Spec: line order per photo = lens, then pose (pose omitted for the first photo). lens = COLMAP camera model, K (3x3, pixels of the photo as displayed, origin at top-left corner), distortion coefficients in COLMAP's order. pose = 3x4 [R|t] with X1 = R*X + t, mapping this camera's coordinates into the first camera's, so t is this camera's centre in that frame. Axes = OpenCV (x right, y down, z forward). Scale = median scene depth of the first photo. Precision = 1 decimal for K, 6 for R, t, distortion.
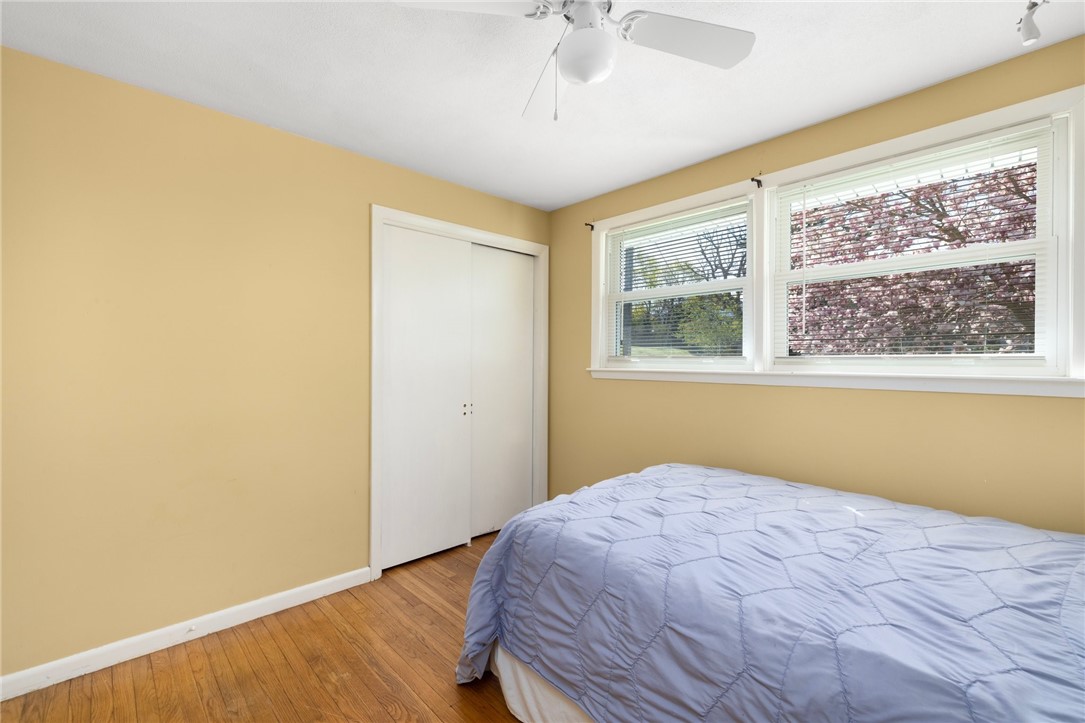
lens RADIAL K [[476.7, 0, 524.5], [0, 476.7, 360.6], [0, 0, 1]] dist [0.001646, 0.000035]
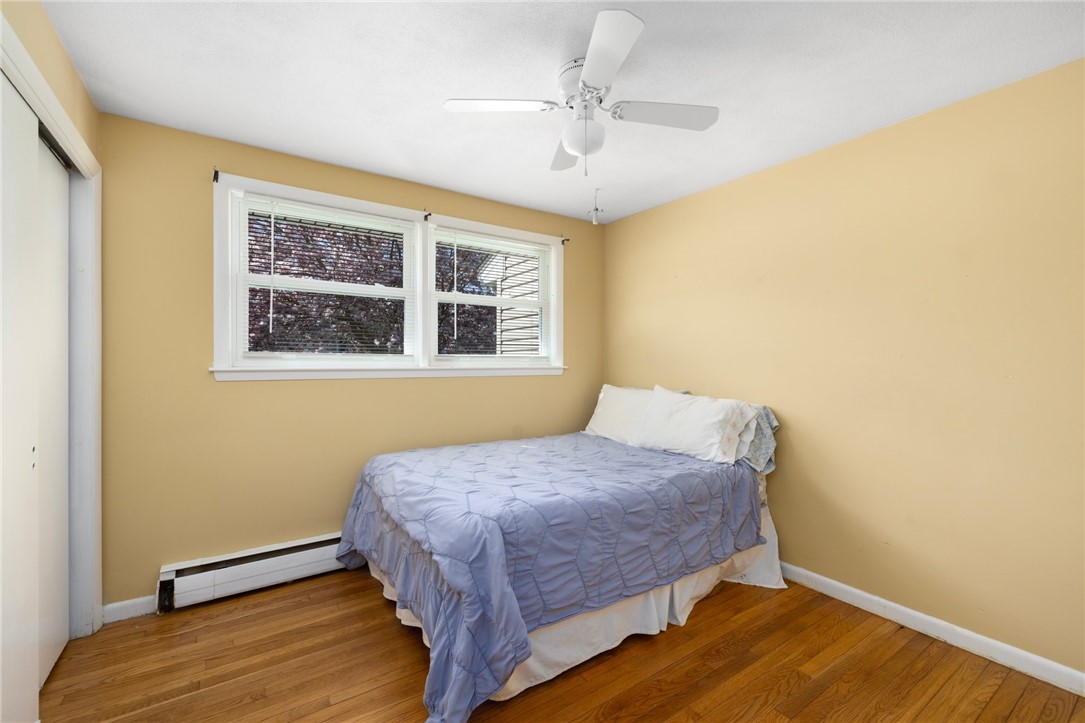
lens RADIAL K [[459.5, 0, 541.1], [0, 459.5, 357.3], [0, 0, 1]] dist [0.000461, 0.000103]
pose [[0.116183, 0.003340, 0.993222, -1.006488], [-0.003824, 0.999988, -0.002915, 0.000385], [-0.993221, -0.003460, 0.116194, 0.814513]]
